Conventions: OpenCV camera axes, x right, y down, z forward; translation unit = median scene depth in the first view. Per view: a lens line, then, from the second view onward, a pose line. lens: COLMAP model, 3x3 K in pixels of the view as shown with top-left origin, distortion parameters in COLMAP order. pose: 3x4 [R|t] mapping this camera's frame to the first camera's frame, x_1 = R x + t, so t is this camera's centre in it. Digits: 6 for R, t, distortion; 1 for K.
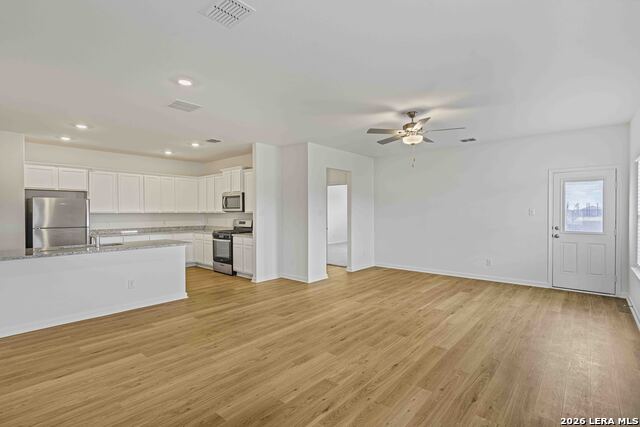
lens RADIAL K [[309.1, 0, 316.9], [0, 309.1, 213.8], [0, 0, 1]] dist [-0.002126, -0.000125]
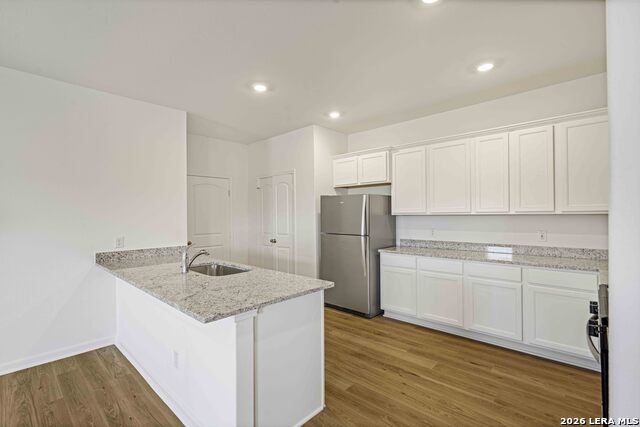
lens RADIAL K [[294.1, 0, 318.3], [0, 294.1, 214.7], [0, 0, 1]] dist [-0.000300, 0.000397]
pose [[-0.028226, 0.004894, -0.999590, -0.135866], [0.004747, 0.999977, 0.004762, -0.009001], [0.999590, -0.004611, -0.028248, 1.291347]]
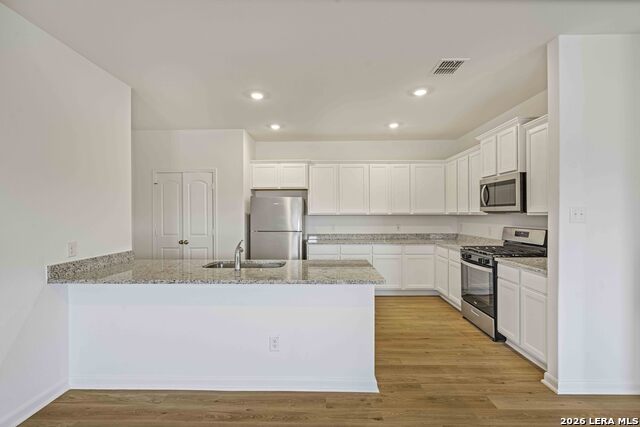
lens RADIAL K [[294.1, 0, 318.3], [0, 294.1, 214.7], [0, 0, 1]] dist [-0.000300, 0.000397]
pose [[0.646187, 0.002993, -0.763174, -0.154066], [-0.003193, 0.999994, 0.001218, -0.004217], [0.763173, 0.001649, 0.646192, 0.746339]]
